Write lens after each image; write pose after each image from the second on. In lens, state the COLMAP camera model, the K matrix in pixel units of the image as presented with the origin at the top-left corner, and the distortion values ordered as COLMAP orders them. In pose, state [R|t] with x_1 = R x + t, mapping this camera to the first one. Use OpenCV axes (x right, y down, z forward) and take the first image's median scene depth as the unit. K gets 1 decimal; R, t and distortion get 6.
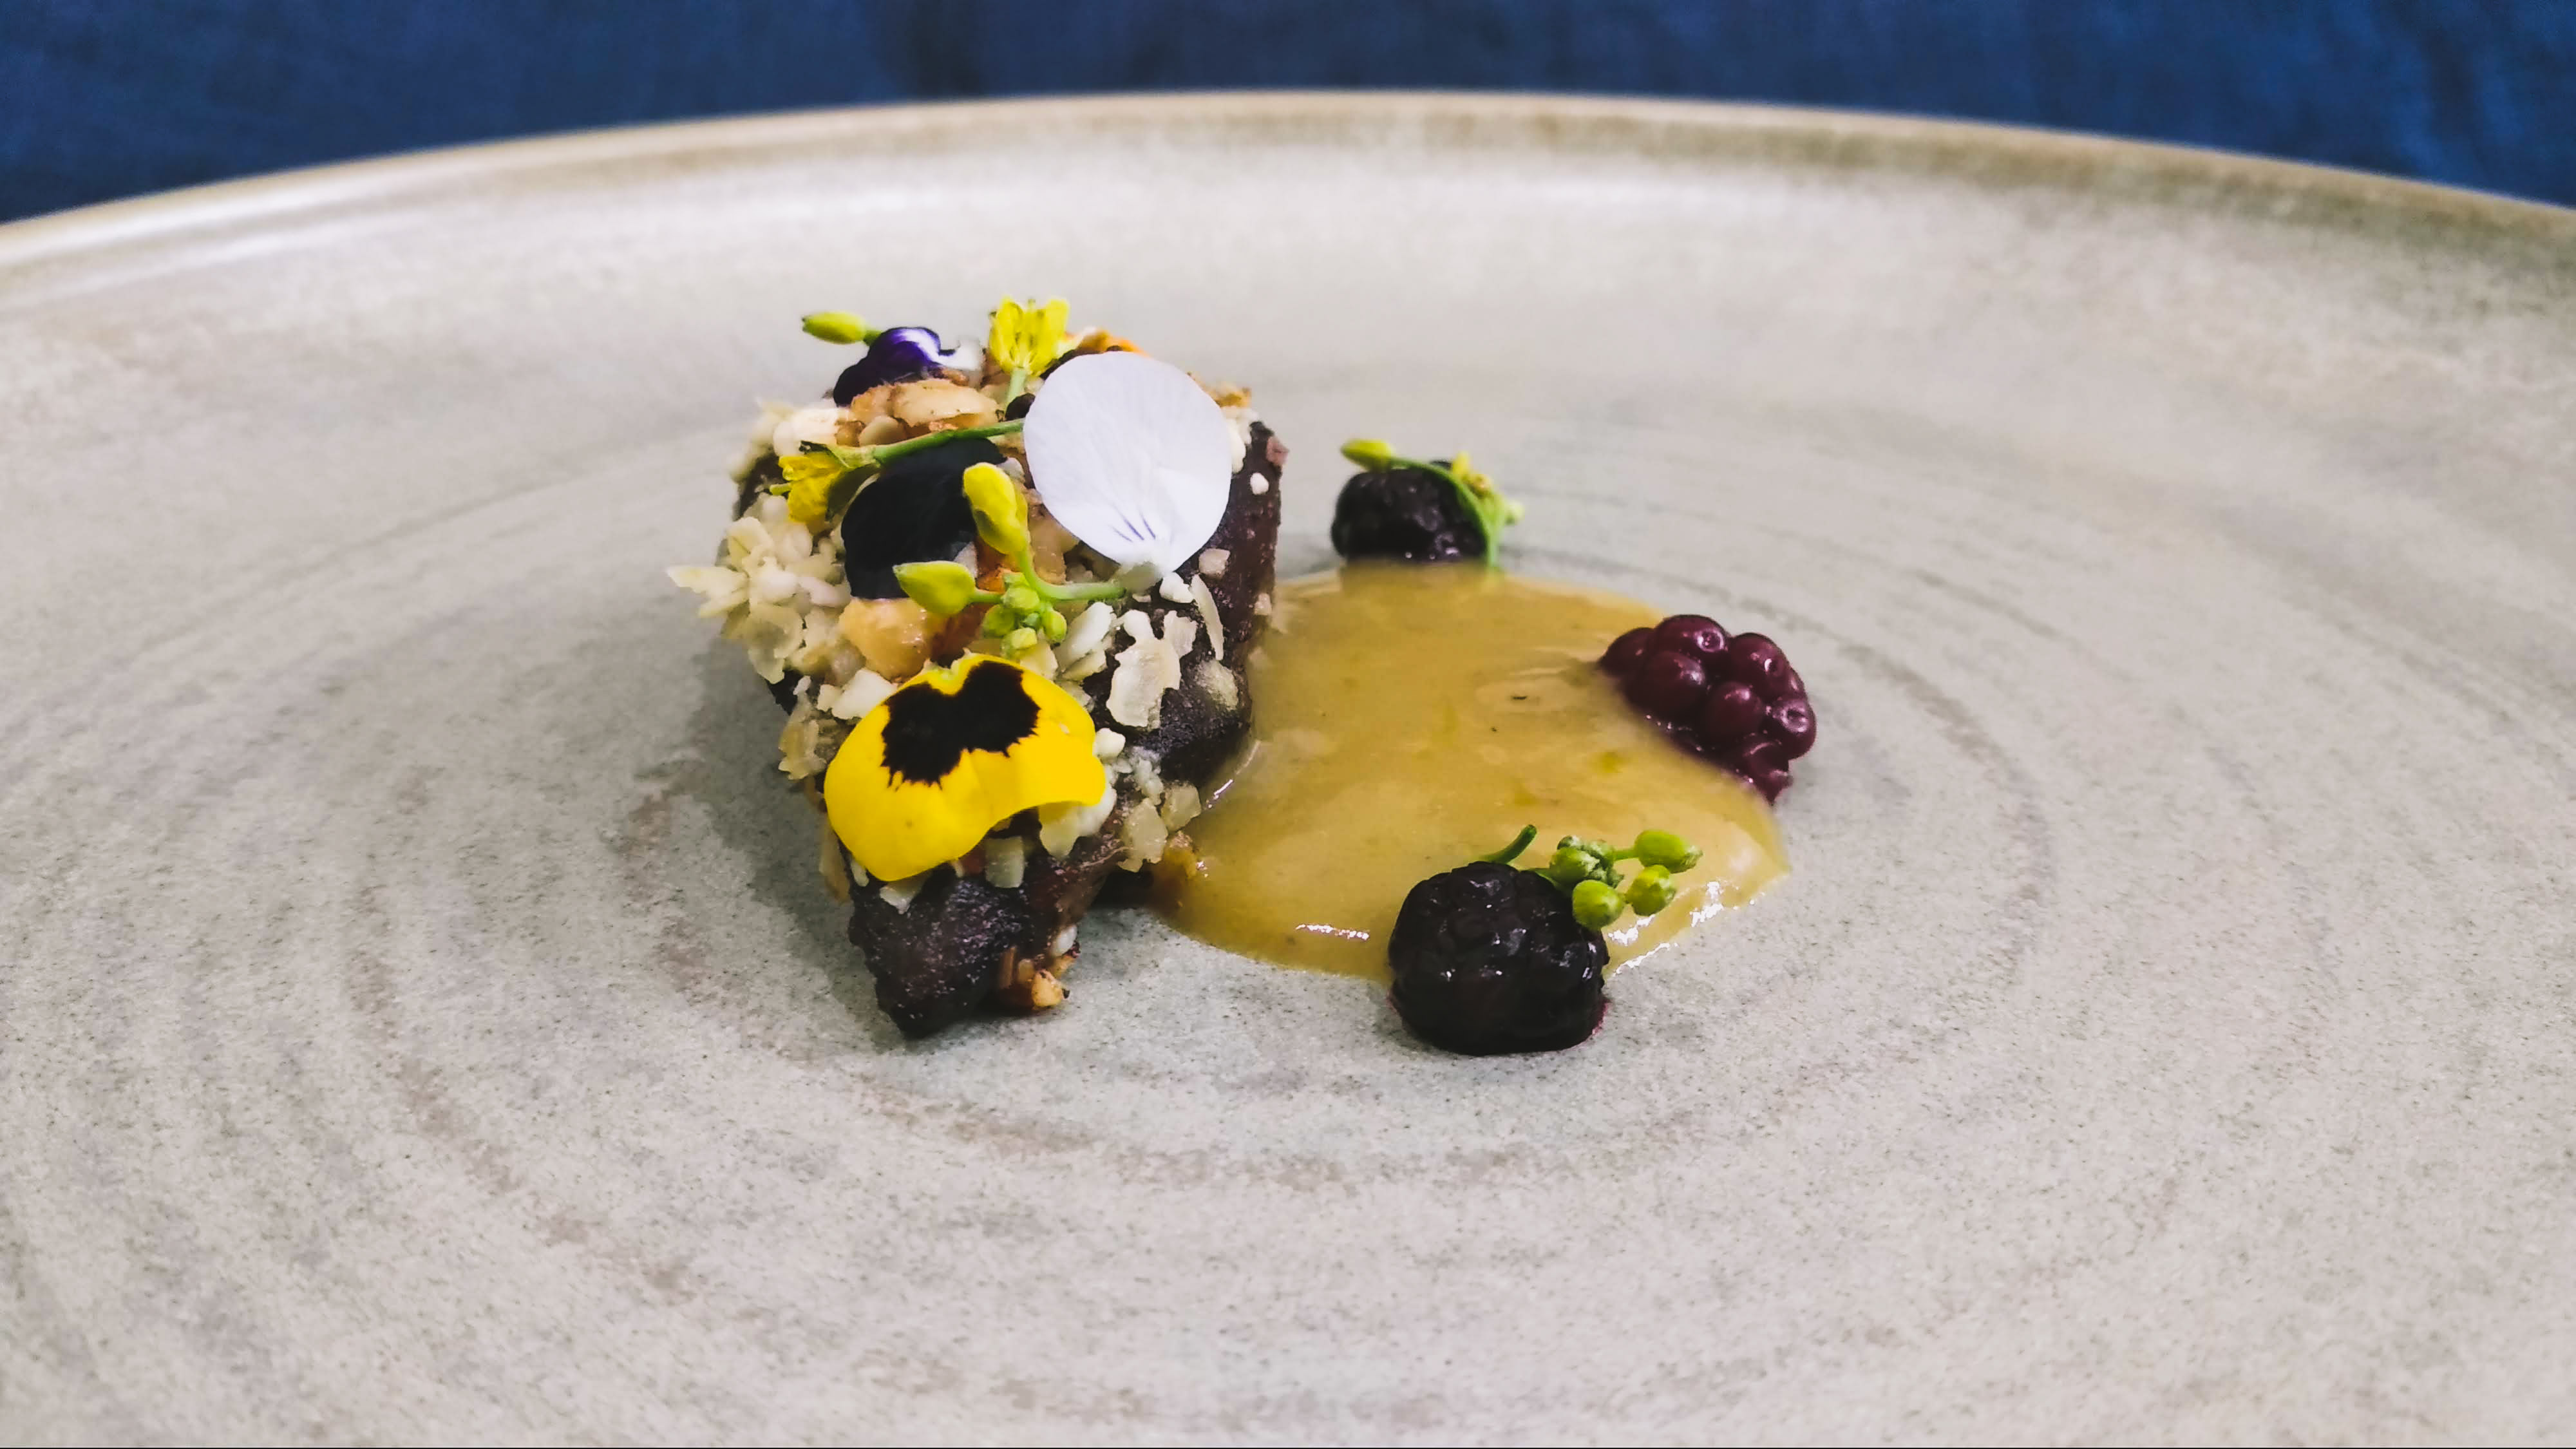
lens RADIAL K [[1999.0, 0, 1293.9], [0, 1999.0, 743.8], [0, 0, 1]] dist [0.002666, -0.041184]
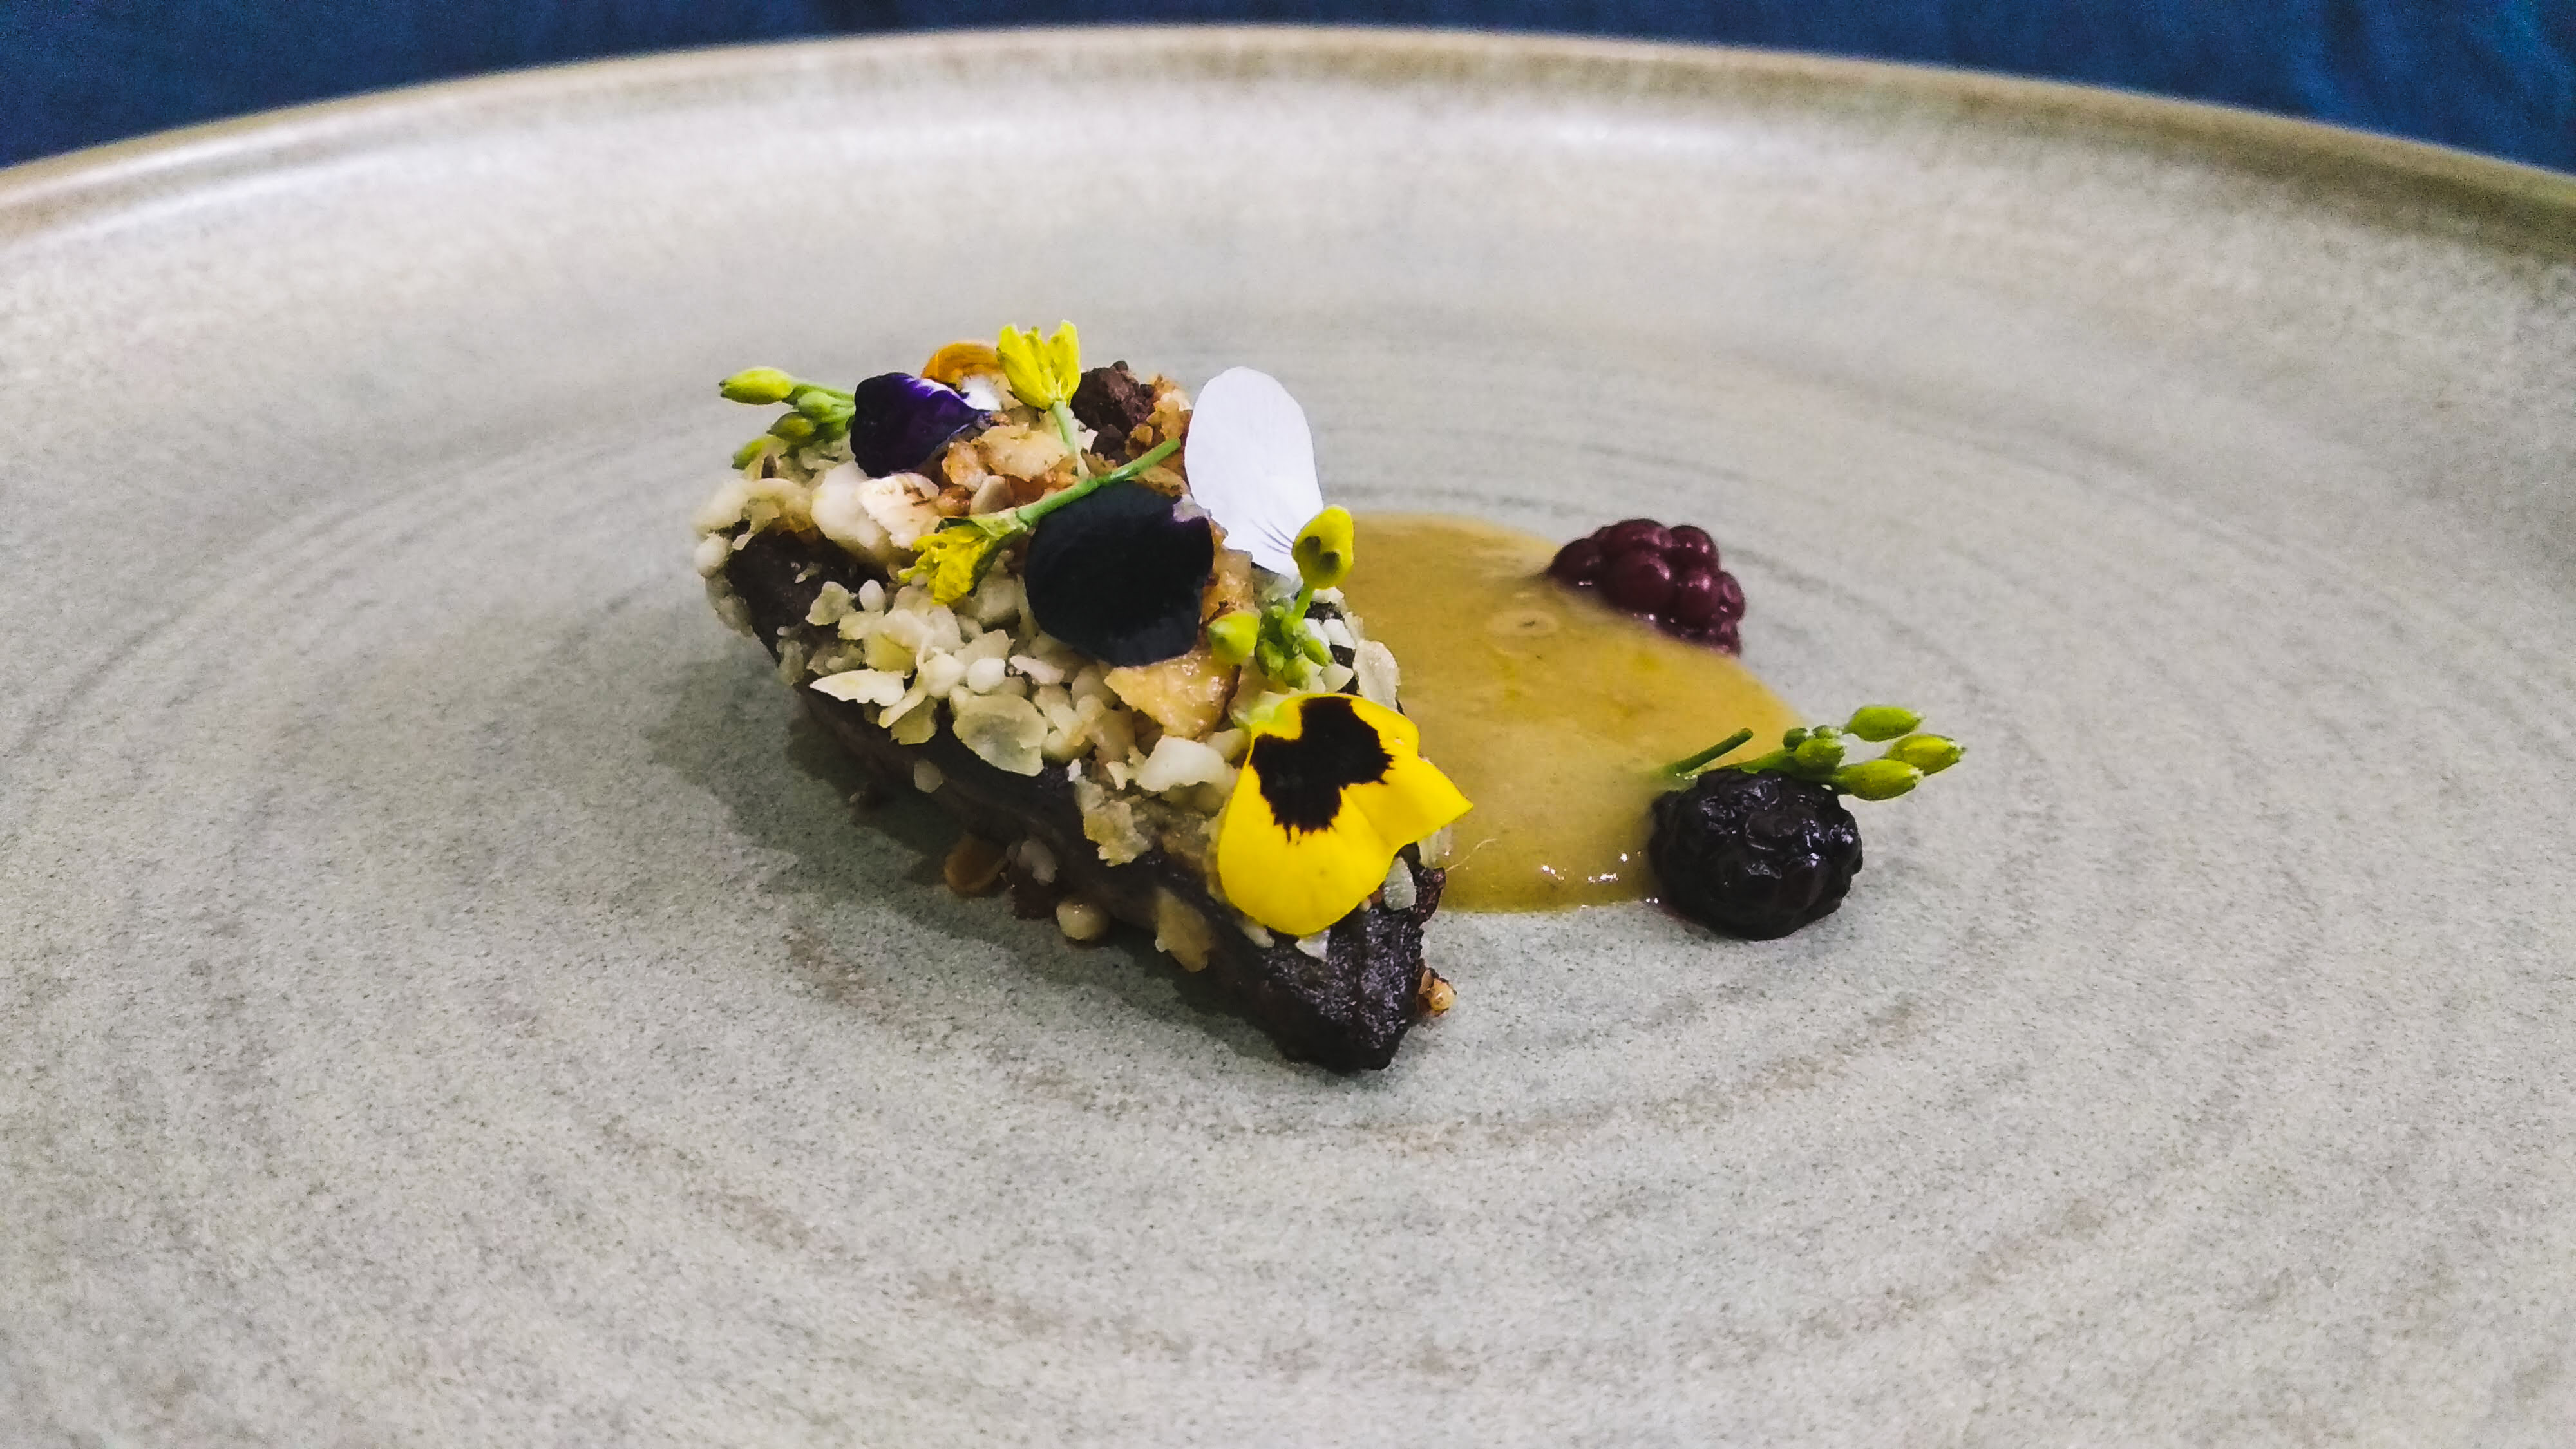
lens RADIAL K [[1999.0, 0, 1289.6], [0, 1999.0, 708.2], [0, 0, 1]] dist [0.002666, -0.041184]
pose [[0.863262, -0.232538, 0.448002, -0.578213], [0.214191, 0.972447, 0.092026, -0.123525], [-0.457058, 0.016515, 0.889284, 0.105038]]
